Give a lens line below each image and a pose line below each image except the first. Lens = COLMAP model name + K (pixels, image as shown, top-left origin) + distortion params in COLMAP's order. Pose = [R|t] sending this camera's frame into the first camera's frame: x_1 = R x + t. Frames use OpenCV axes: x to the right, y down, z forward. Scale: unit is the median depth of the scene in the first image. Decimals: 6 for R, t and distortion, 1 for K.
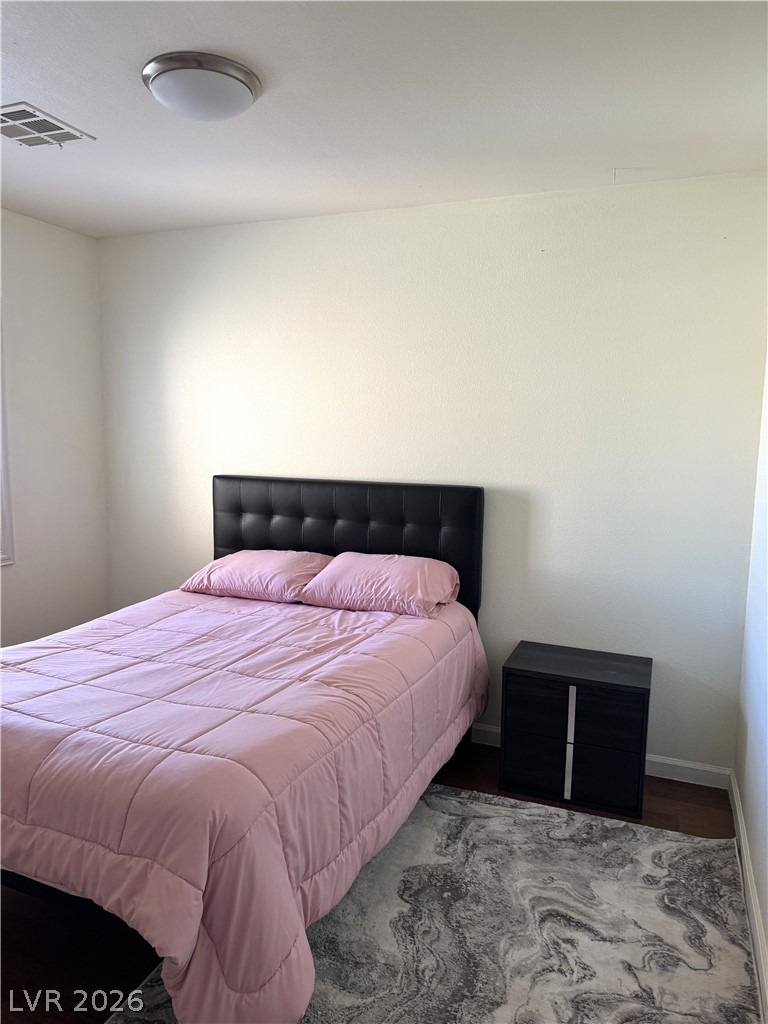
lens RADIAL K [[702.1, 0, 379.3], [0, 702.1, 508.3], [0, 0, 1]] dist [0.113181, -0.164801]
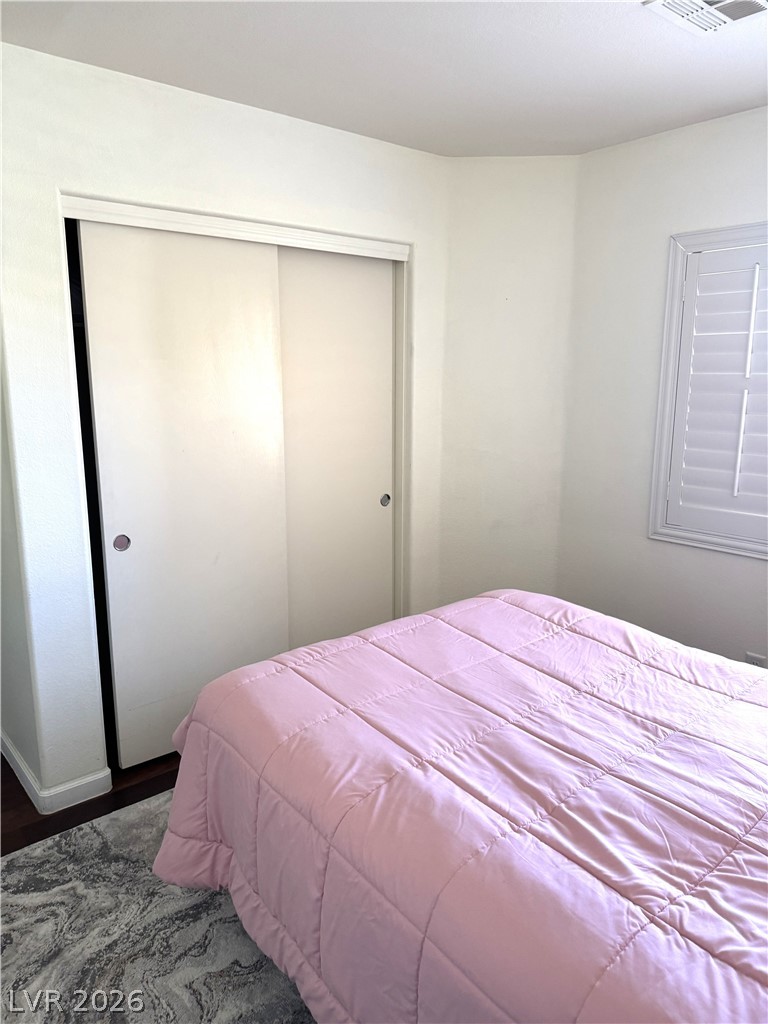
lens RADIAL K [[702.1, 0, 379.3], [0, 702.1, 508.3], [0, 0, 1]] dist [0.113181, -0.164801]
pose [[-0.456857, 0.157749, -0.875441, 0.412527], [-0.114957, 0.965427, 0.233955, -0.132651], [0.882081, 0.207522, -0.422928, 1.052621]]
